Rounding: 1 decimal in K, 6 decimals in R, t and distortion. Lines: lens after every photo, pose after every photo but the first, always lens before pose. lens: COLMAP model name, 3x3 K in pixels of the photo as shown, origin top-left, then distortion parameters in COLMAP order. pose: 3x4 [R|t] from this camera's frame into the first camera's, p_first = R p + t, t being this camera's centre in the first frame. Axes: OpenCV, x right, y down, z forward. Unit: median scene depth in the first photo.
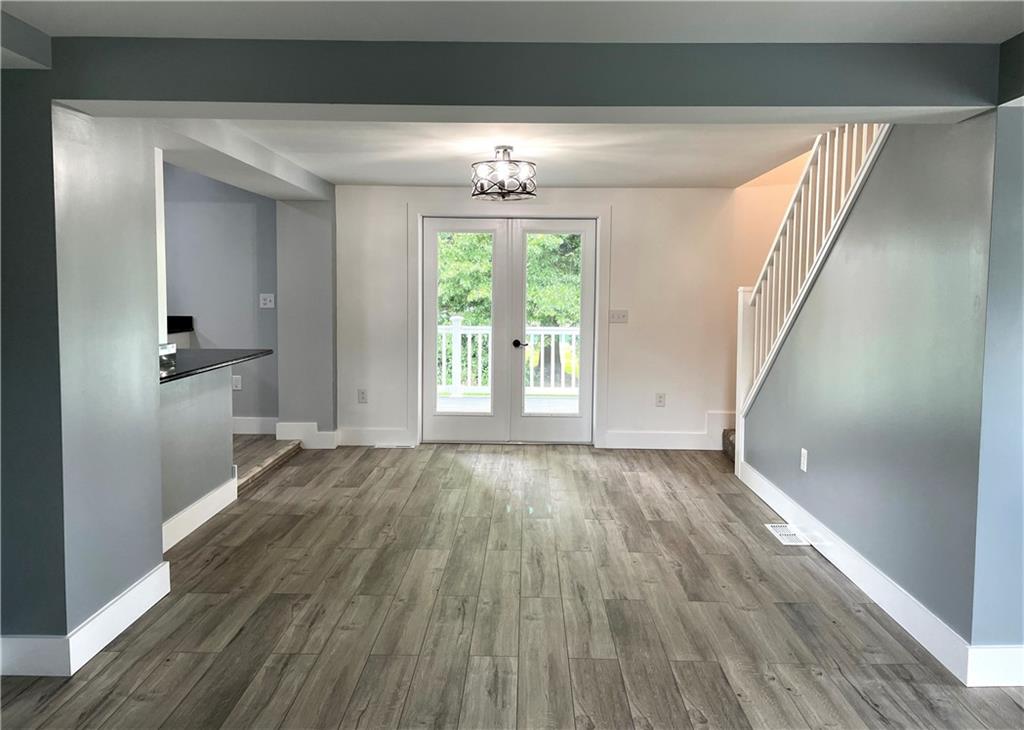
lens RADIAL K [[761.3, 0, 493.6], [0, 761.3, 330.6], [0, 0, 1]] dist [0.045767, -0.000228]
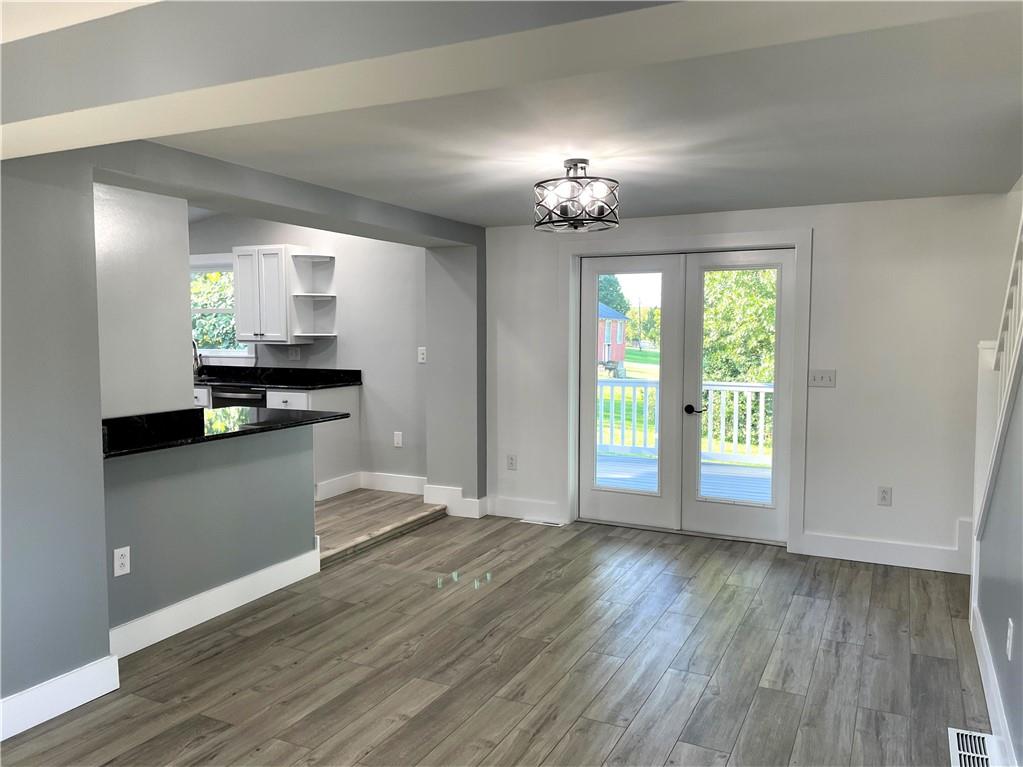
lens RADIAL K [[748.8, 0, 511.5], [0, 748.8, 383.5], [0, 0, 1]] dist [0.083042, -0.104747]
pose [[0.909689, 0.021404, -0.414738, 0.284887], [-0.015642, 0.999728, 0.017286, -0.032132], [0.414995, -0.009237, 0.909777, 0.301912]]
